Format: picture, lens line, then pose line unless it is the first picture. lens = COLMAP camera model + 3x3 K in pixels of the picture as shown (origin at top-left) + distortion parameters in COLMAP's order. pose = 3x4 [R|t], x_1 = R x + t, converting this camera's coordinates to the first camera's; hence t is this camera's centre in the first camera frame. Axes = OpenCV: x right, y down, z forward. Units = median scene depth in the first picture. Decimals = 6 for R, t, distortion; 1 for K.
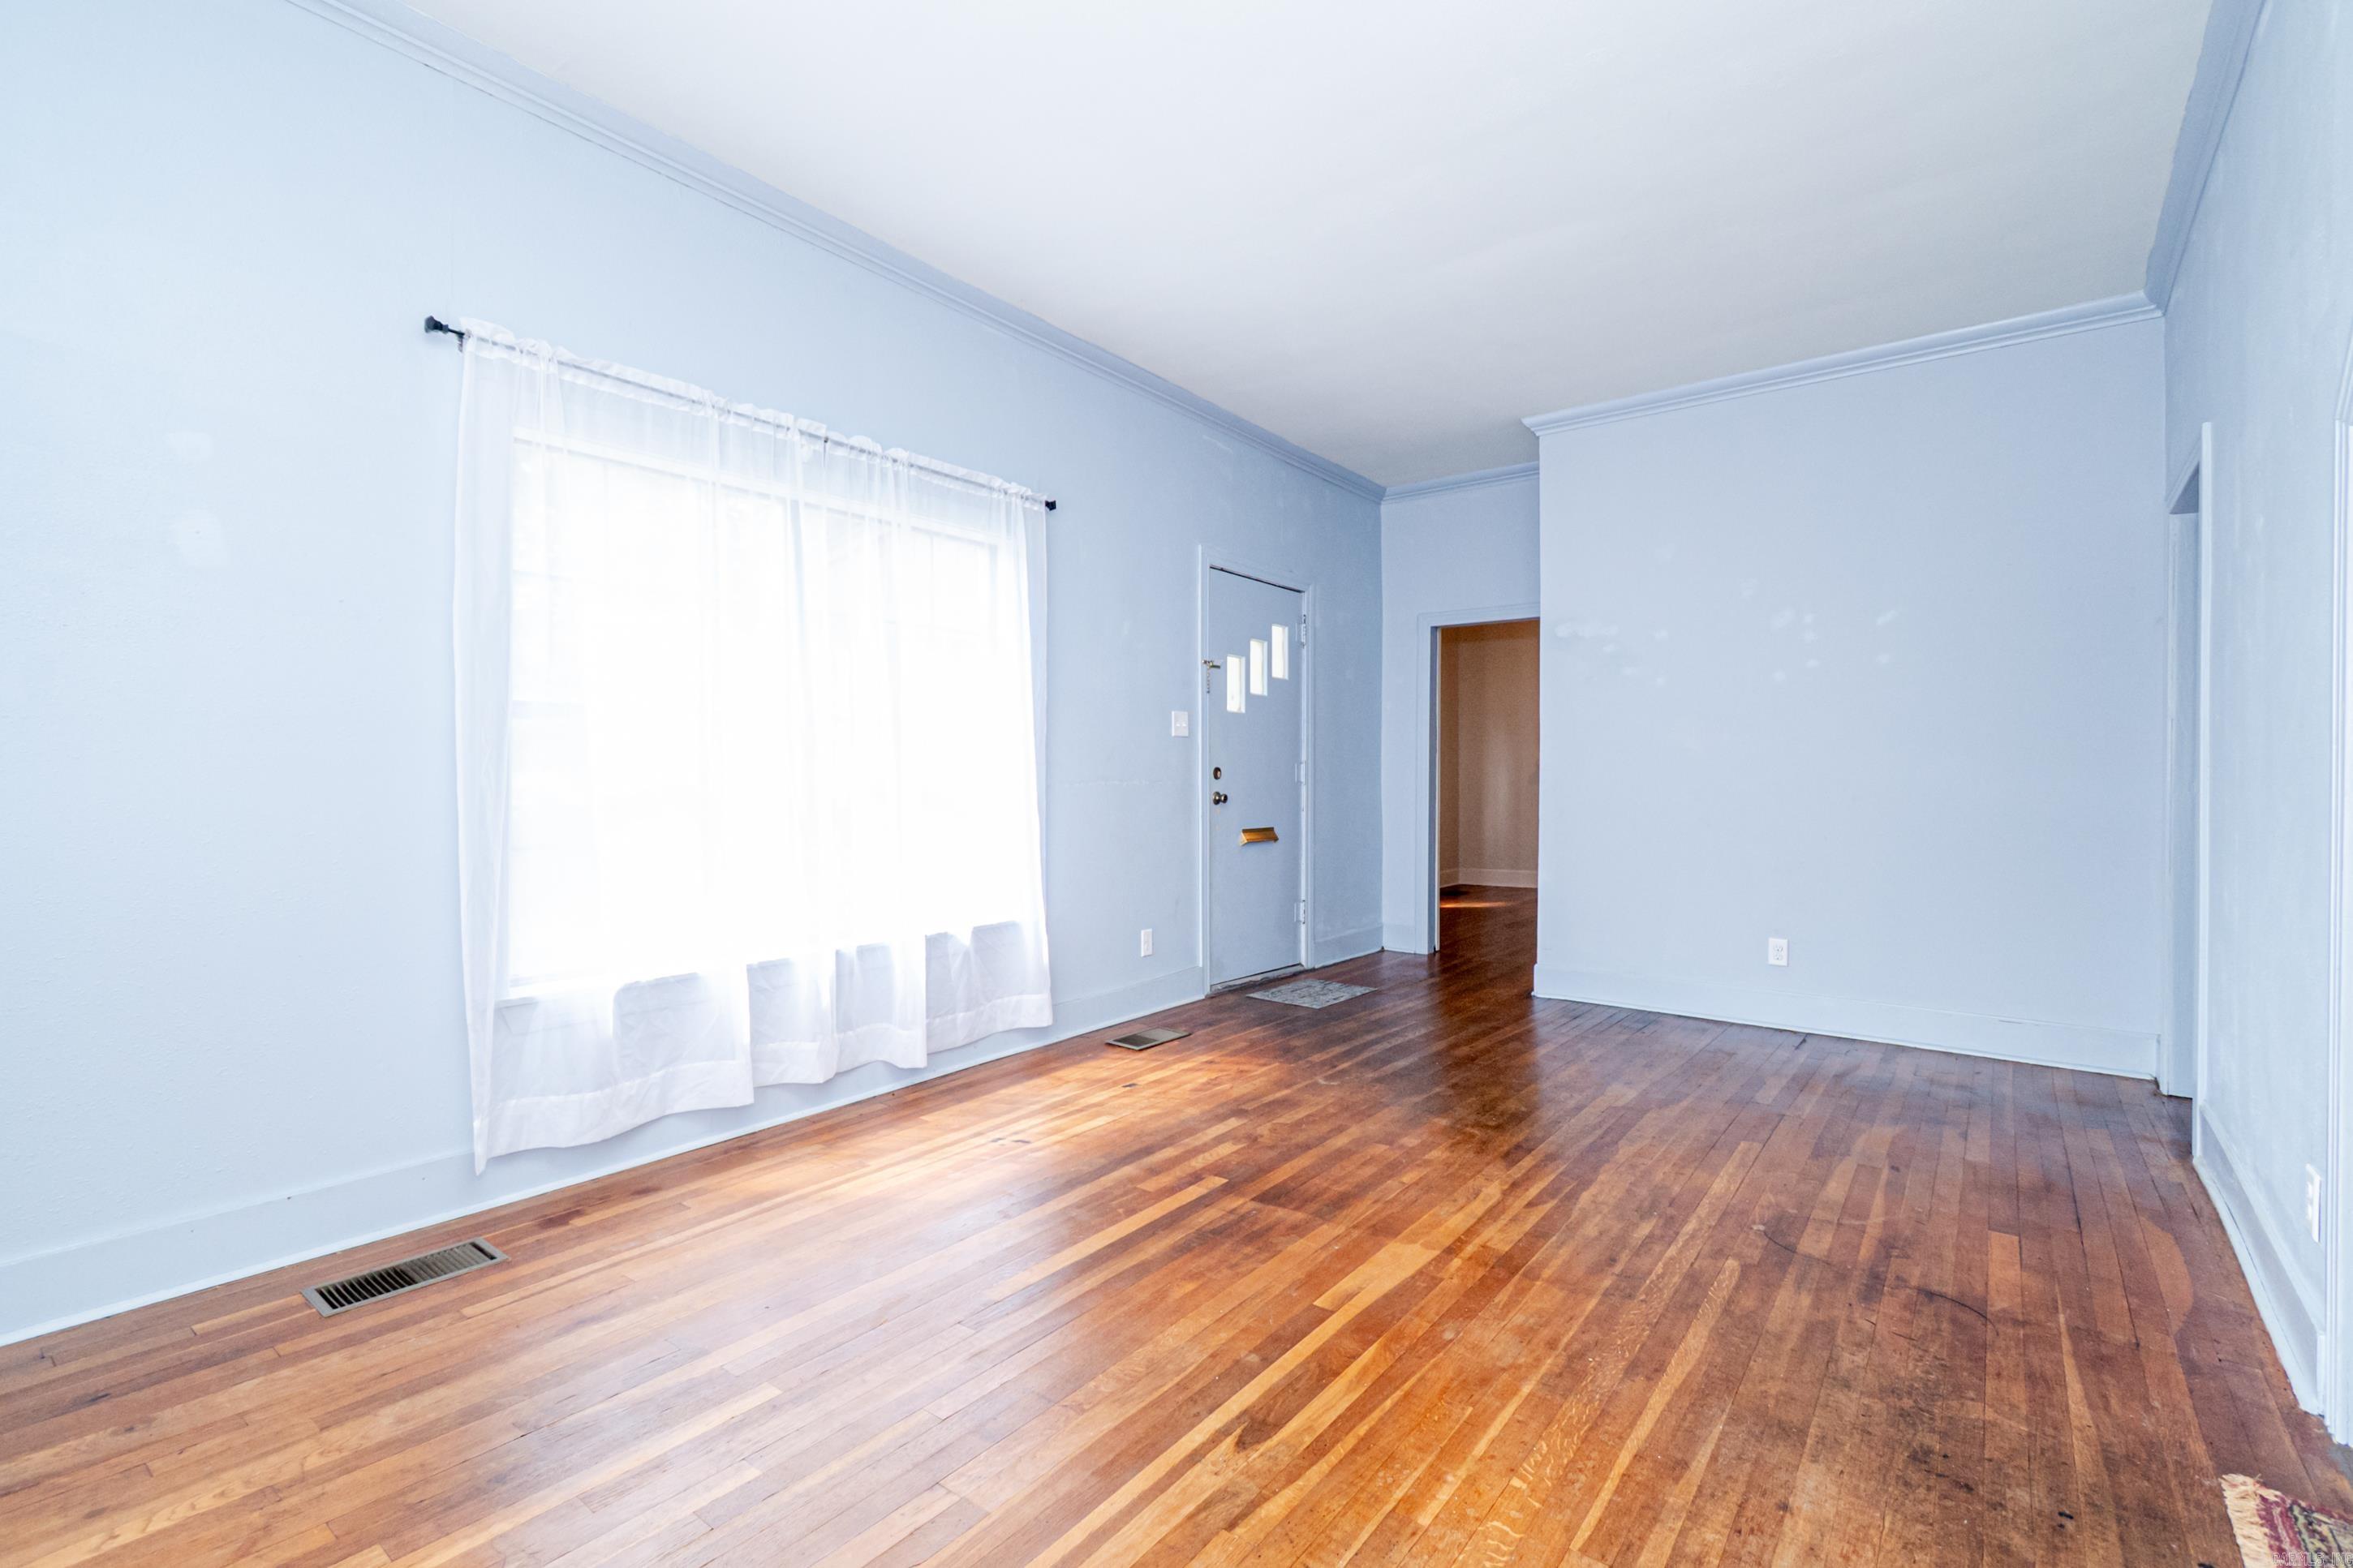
lens RADIAL K [[1047.8, 0, 1179.0], [0, 1047.8, 779.4], [0, 0, 1]] dist [0.006941, -0.005159]
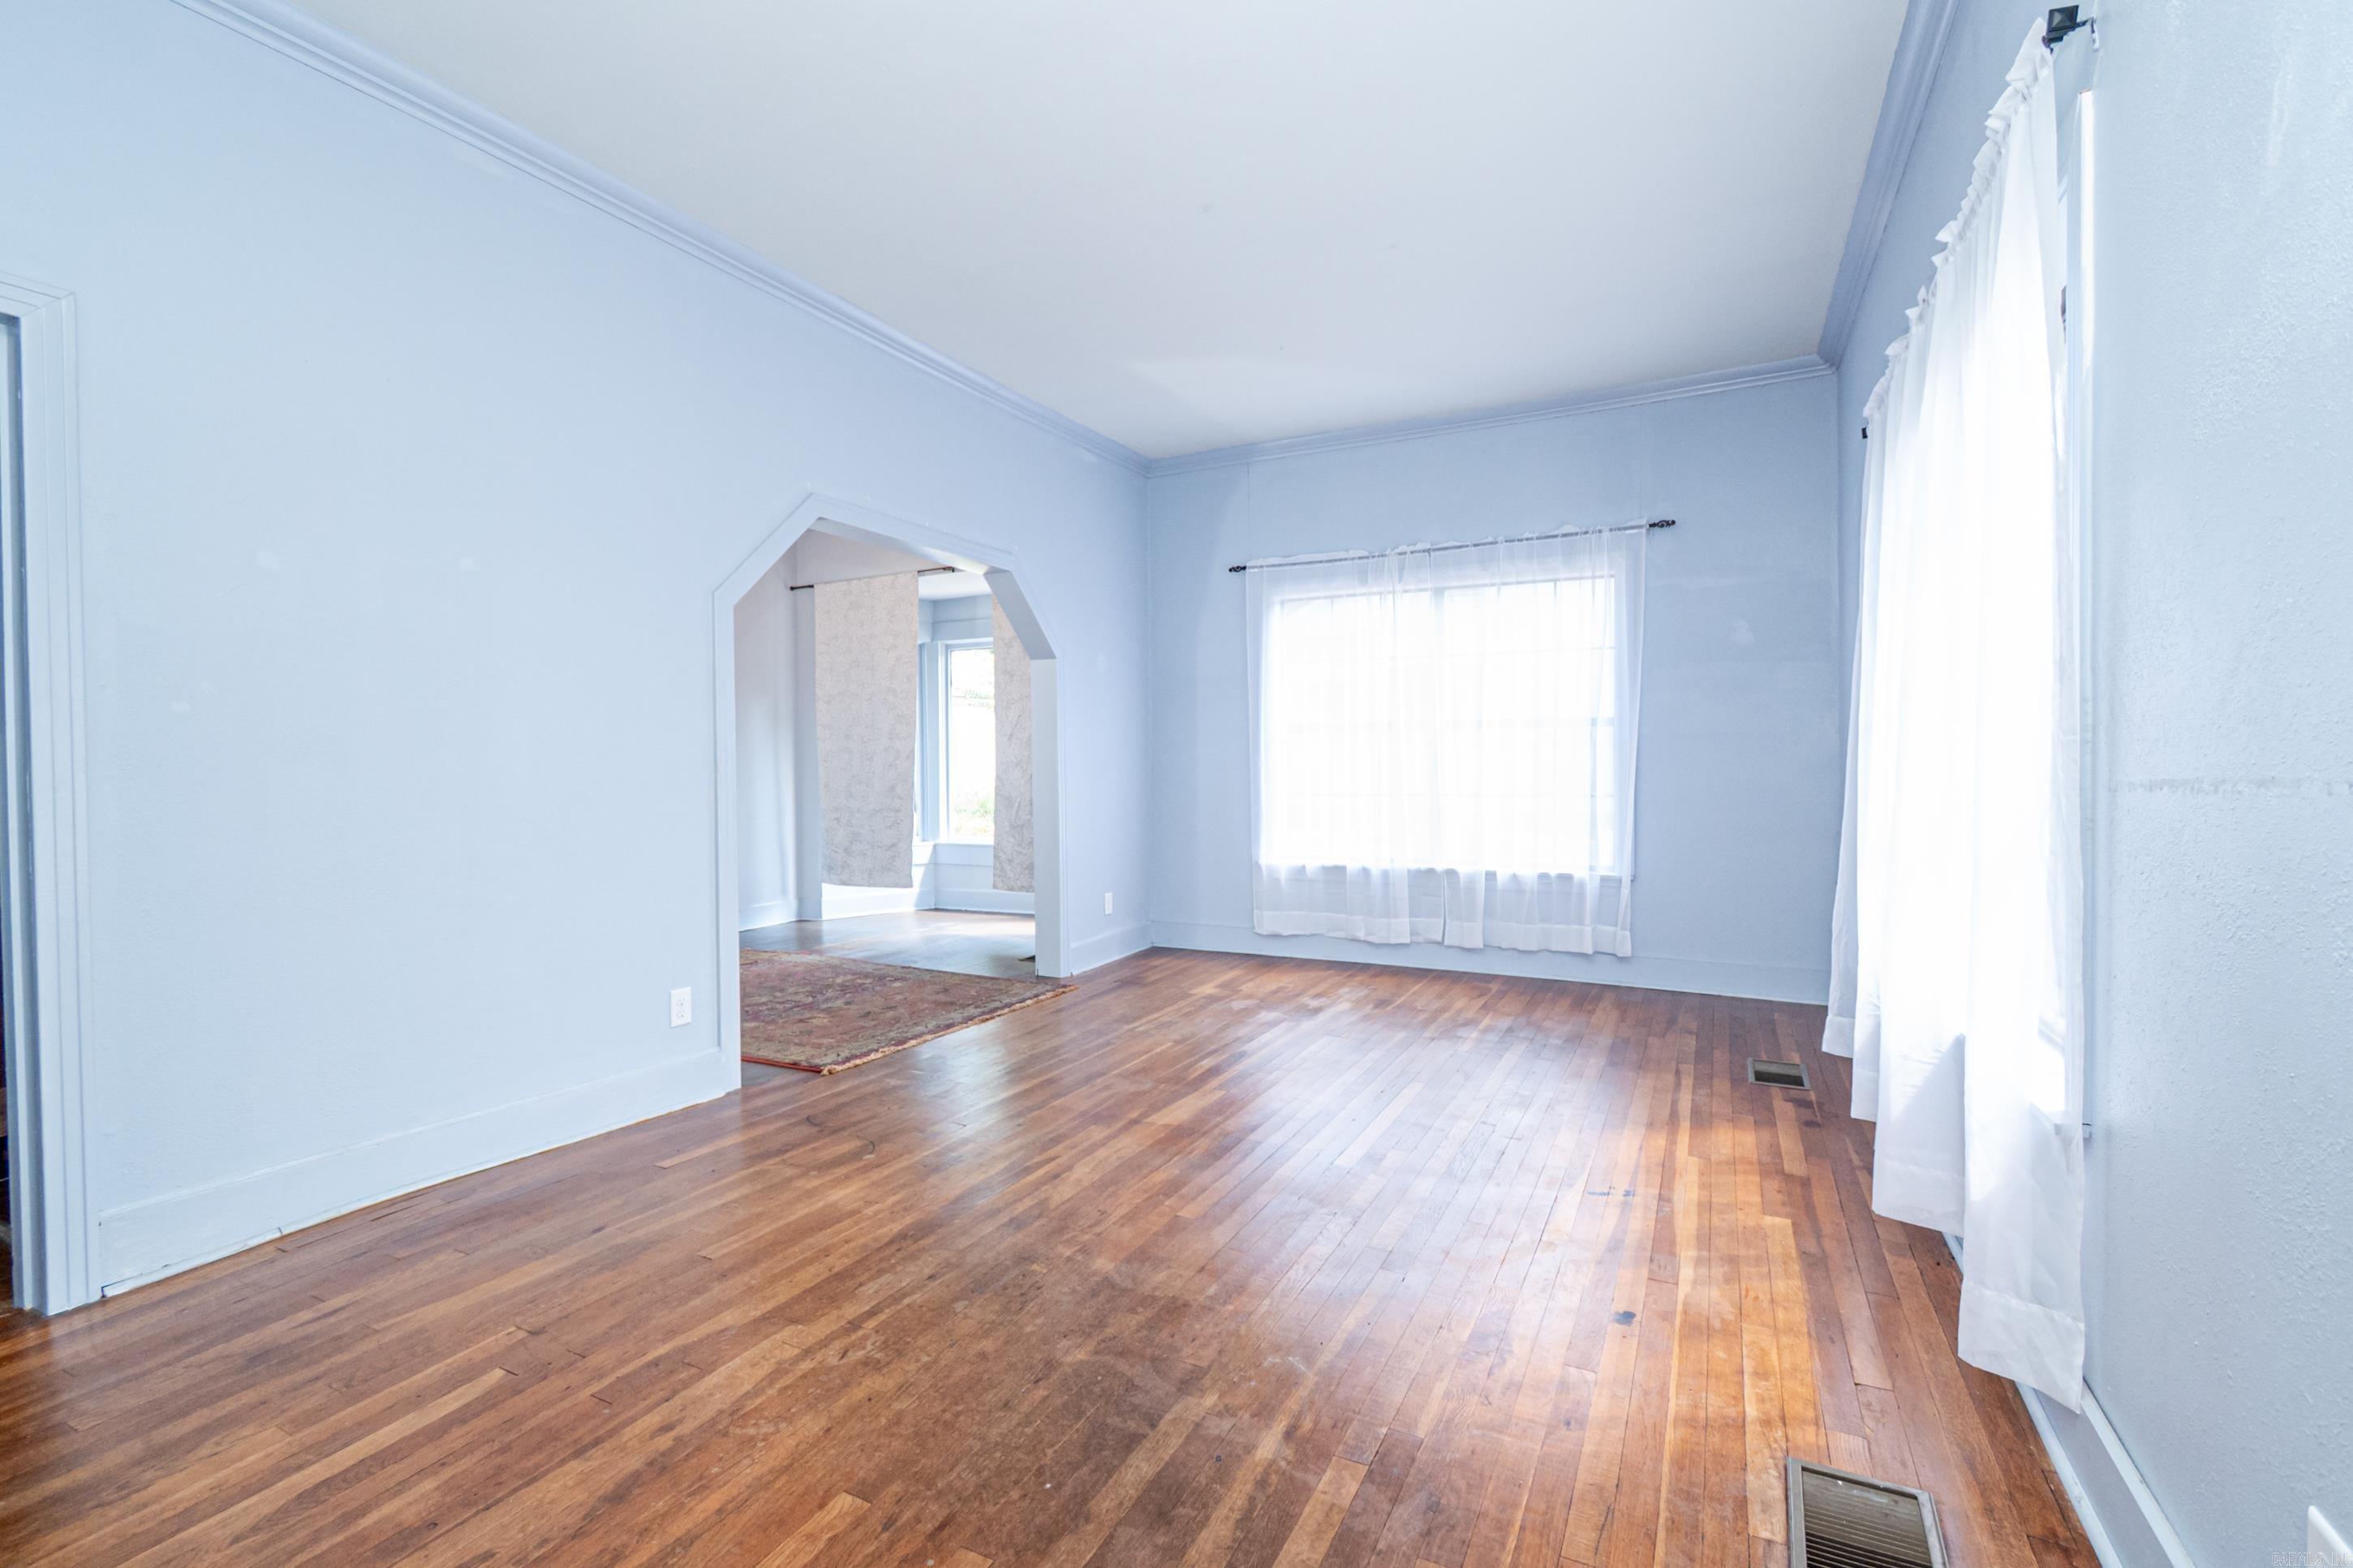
lens RADIAL K [[1047.8, 0, 1179.0], [0, 1047.8, 779.4], [0, 0, 1]] dist [0.006941, -0.005159]
pose [[-0.983199, 0.008191, -0.182352, 0.409357], [0.005872, 0.999895, 0.013257, -0.007007], [0.182441, 0.011964, -0.983144, 2.138712]]
